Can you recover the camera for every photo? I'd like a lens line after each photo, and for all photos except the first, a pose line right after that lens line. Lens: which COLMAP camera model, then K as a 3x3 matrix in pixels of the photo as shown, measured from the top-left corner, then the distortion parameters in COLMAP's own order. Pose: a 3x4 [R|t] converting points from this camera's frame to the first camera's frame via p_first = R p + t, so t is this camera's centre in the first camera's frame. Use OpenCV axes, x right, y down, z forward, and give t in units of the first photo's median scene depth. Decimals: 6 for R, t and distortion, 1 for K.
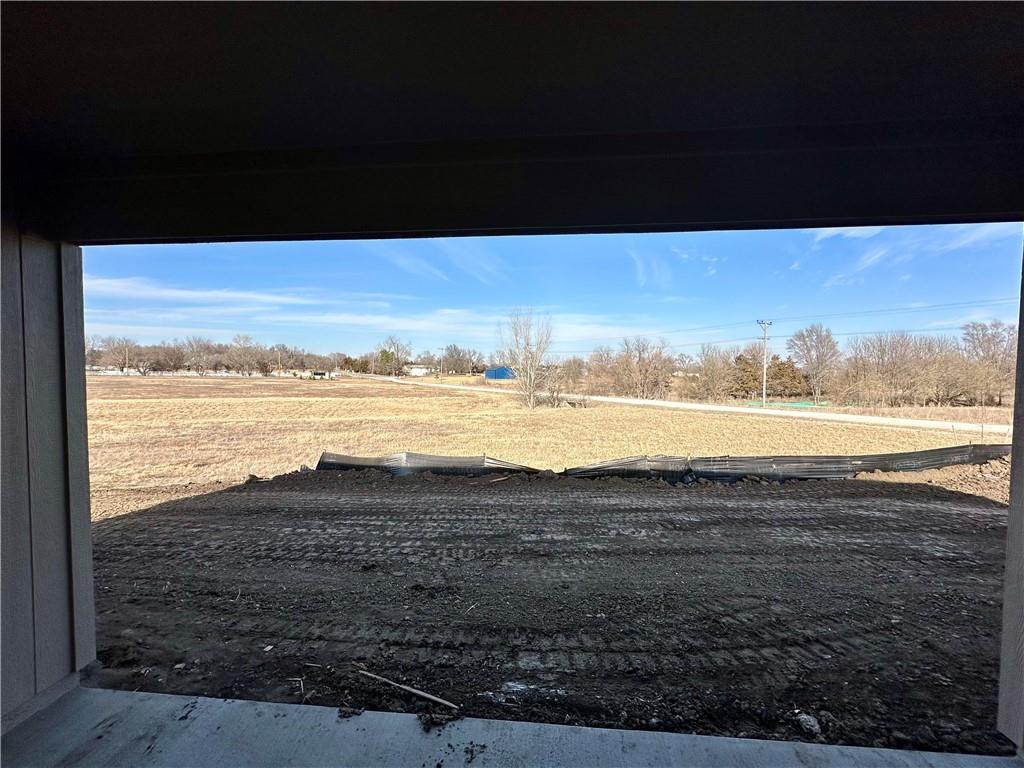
lens RADIAL K [[406.6, 0, 512.0], [0, 406.6, 384.0], [0, 0, 1]] dist [-0.003502, 0.000486]
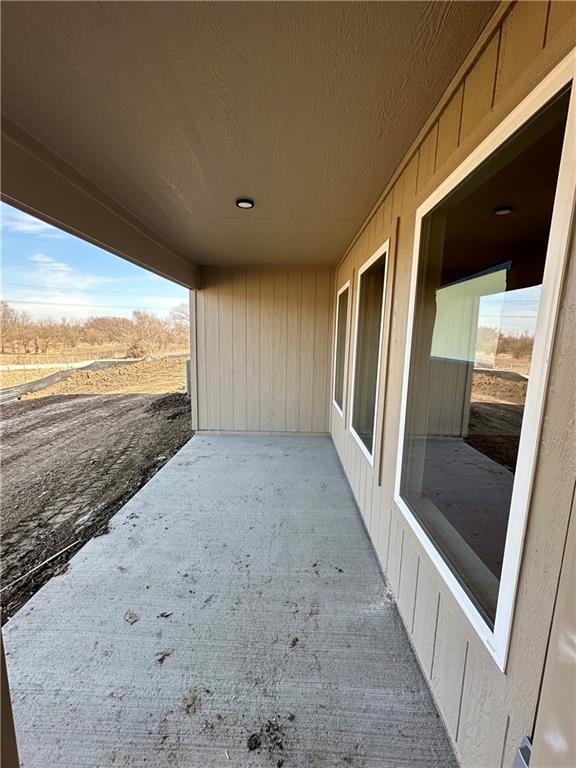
lens RADIAL K [[305.0, 0, 288.0], [0, 305.0, 384.0], [0, 0, 1]] dist [-0.003502, 0.000486]
pose [[-0.068720, -0.153647, 0.985733, -1.000469], [0.010898, 0.987895, 0.154743, 0.017288], [-0.997576, 0.021376, -0.066213, 0.203822]]
